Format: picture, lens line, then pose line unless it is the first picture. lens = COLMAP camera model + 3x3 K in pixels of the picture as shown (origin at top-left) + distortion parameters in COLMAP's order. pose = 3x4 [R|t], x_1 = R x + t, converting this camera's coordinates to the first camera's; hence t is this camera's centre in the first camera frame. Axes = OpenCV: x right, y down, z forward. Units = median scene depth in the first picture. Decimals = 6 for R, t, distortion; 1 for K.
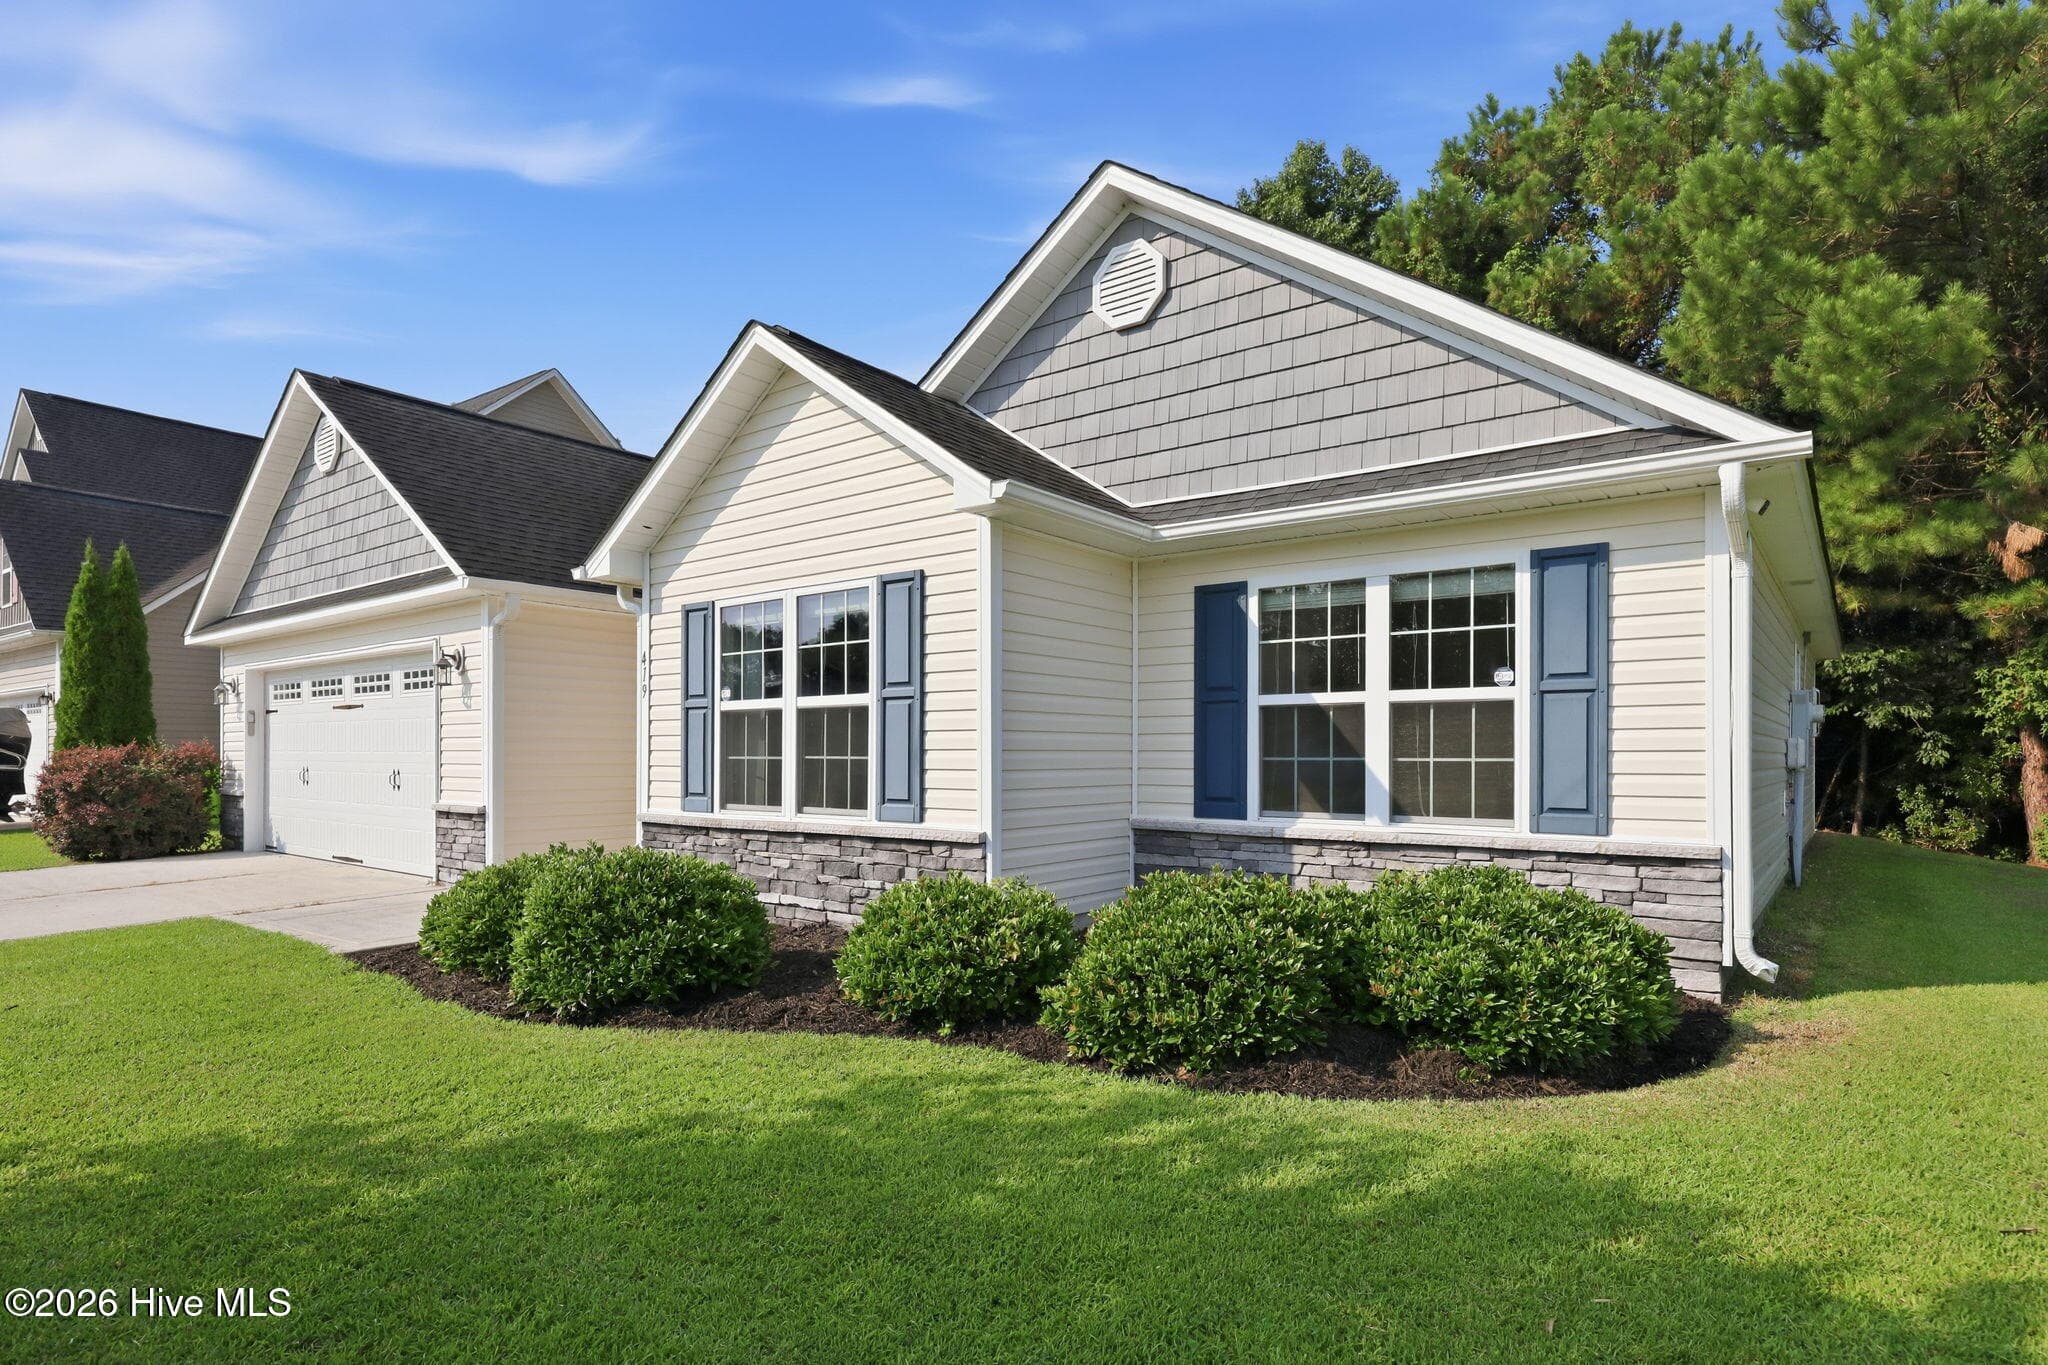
lens RADIAL K [[1090.2, 0, 1019.8], [0, 1090.2, 763.4], [0, 0, 1]] dist [-0.003121, 0.000212]
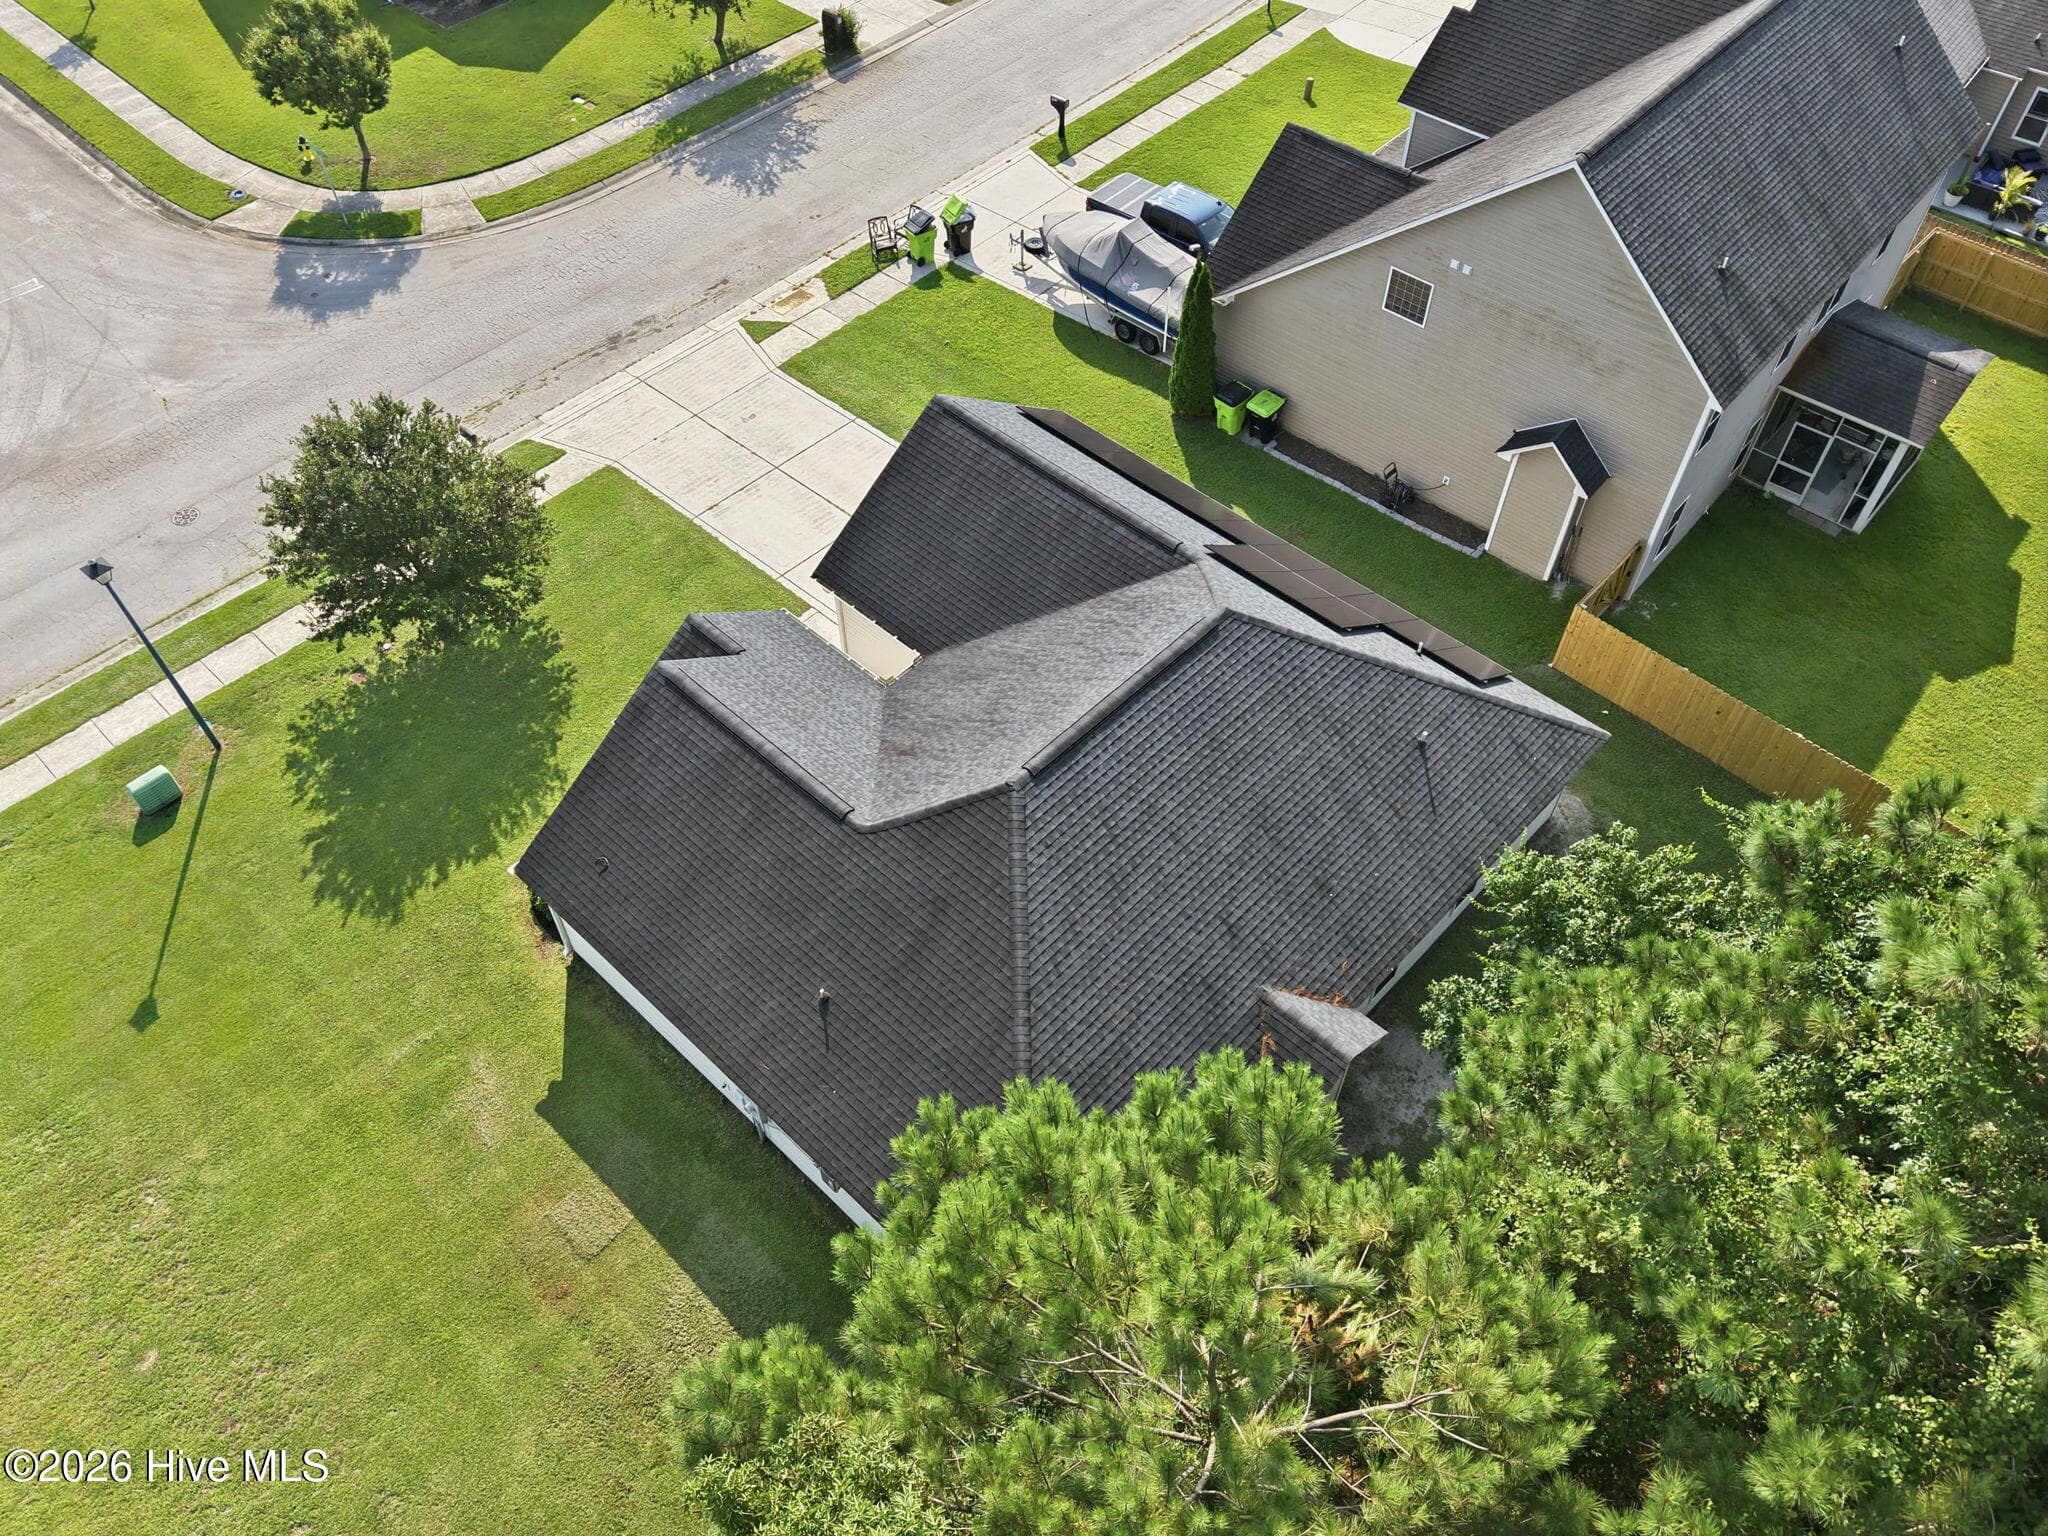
lens RADIAL K [[1517.1, 0, 1018.9], [0, 1517.1, 773.8], [0, 0, 1]] dist [0.007475, 0.000673]
pose [[-0.091943, 0.776759, -0.623051, 1.466575], [-0.016081, 0.624461, 0.780890, -1.914306], [0.995634, 0.081817, -0.044924, 1.197524]]
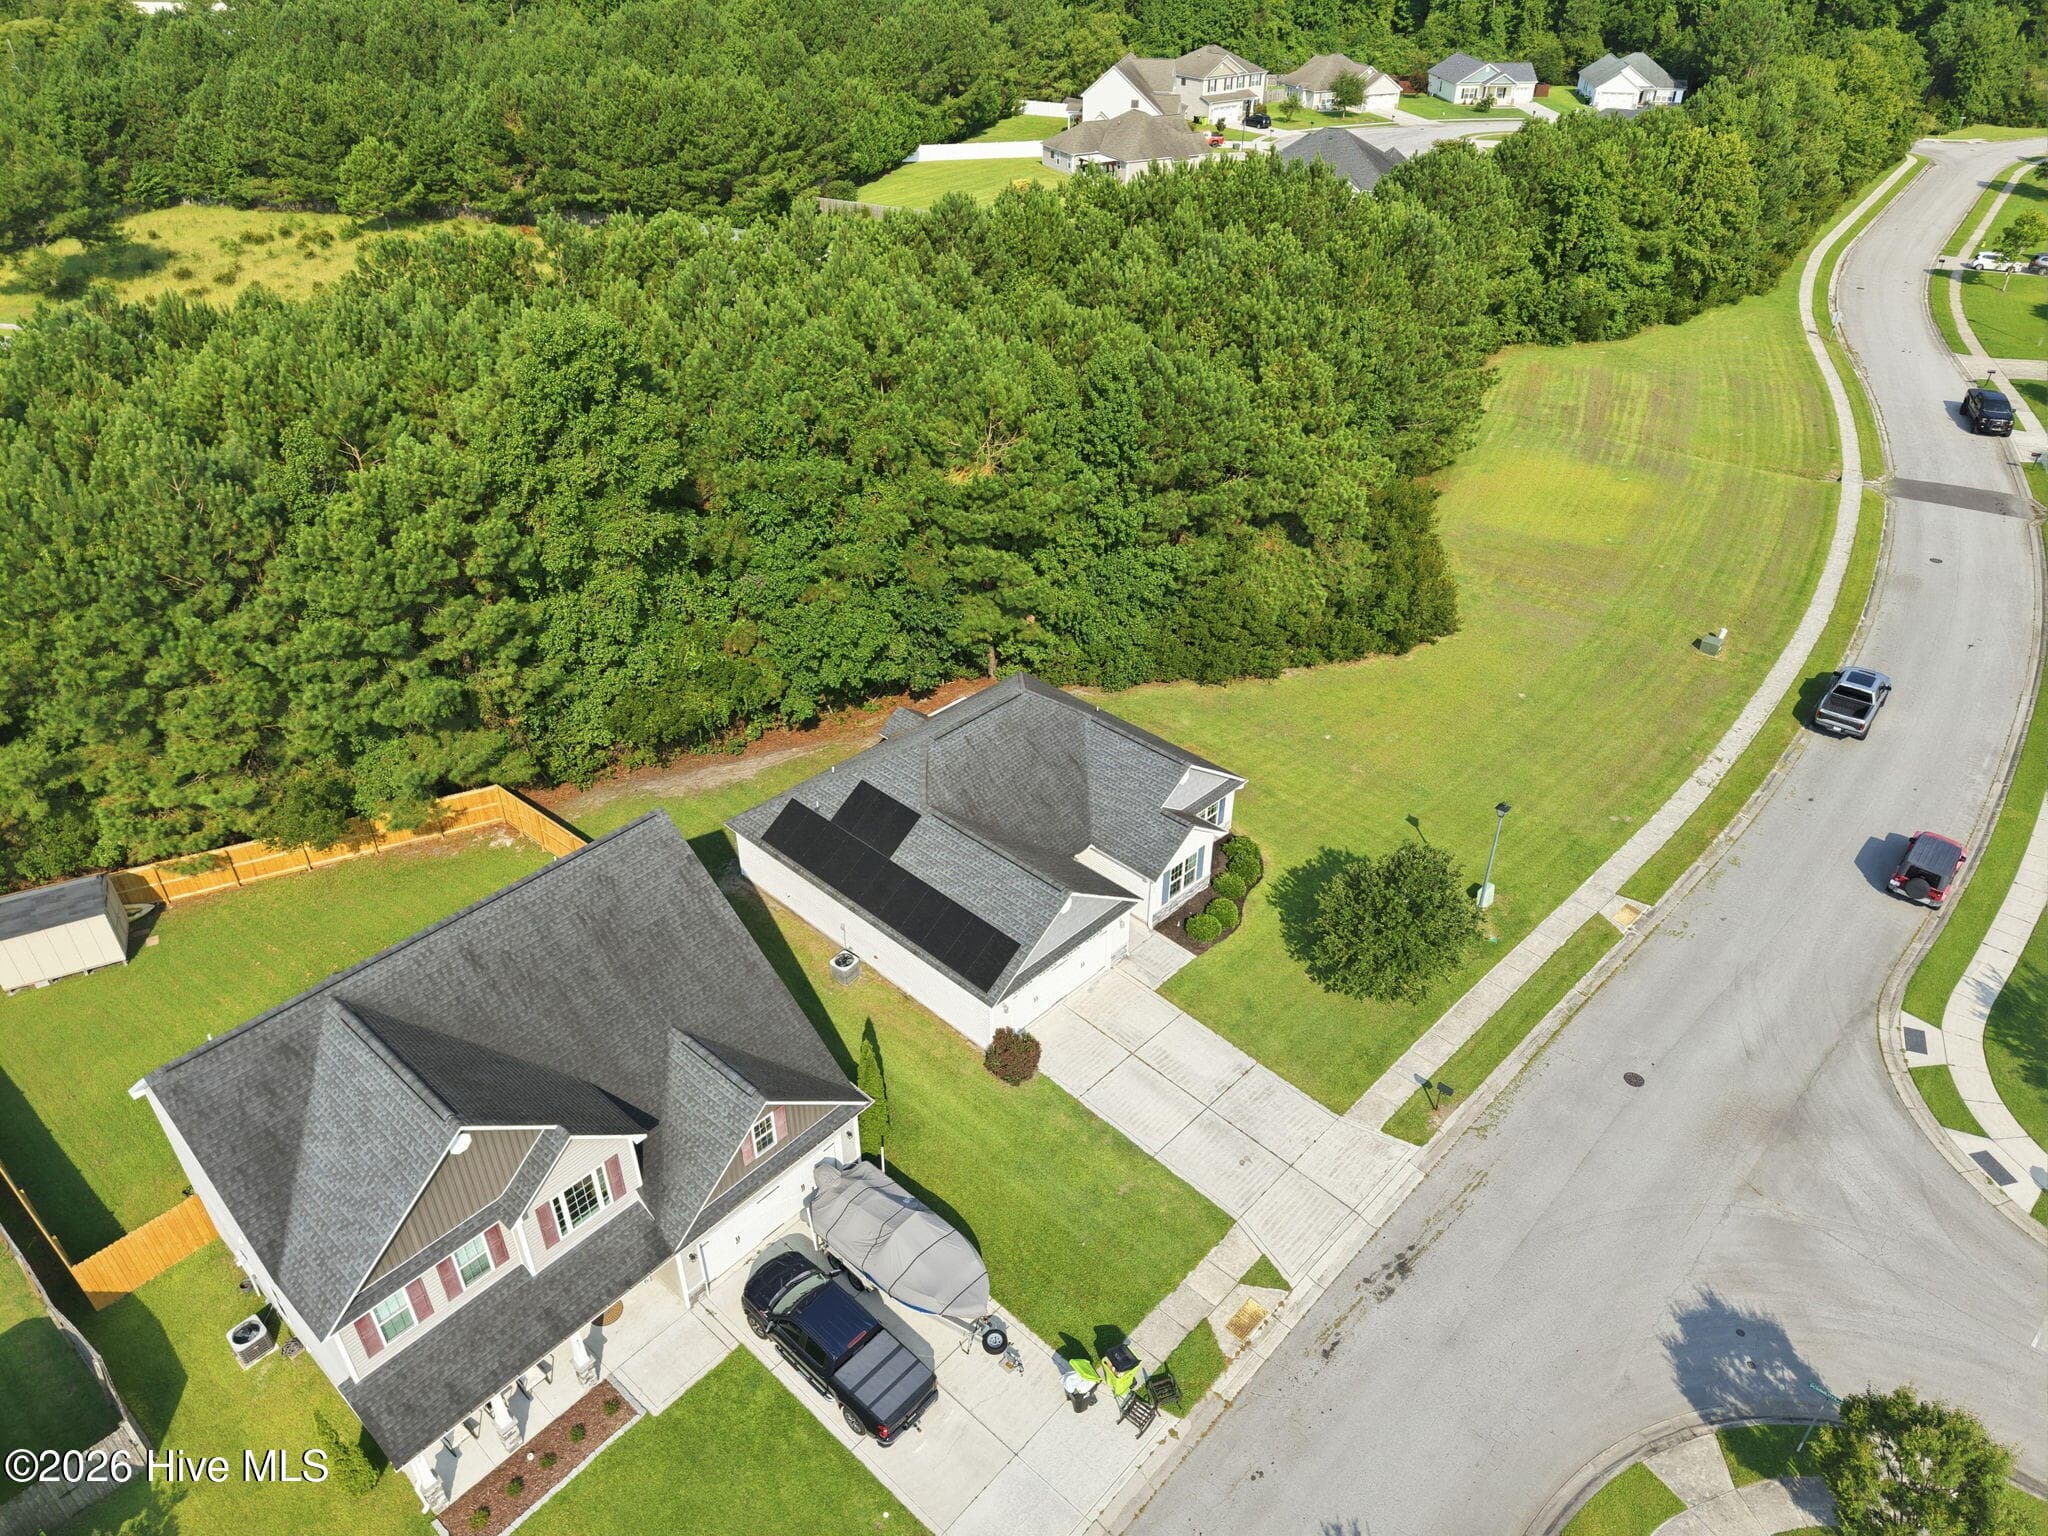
lens RADIAL K [[1367.5, 0, 1034.8], [0, 1367.5, 766.0], [0, 0, 1]] dist [-0.000350, 0.000400]
pose [[0.093572, -0.556244, 0.825734, -3.370371], [0.010450, 0.829876, 0.557850, -2.602462], [-0.995558, -0.043571, 0.083466, 0.704832]]
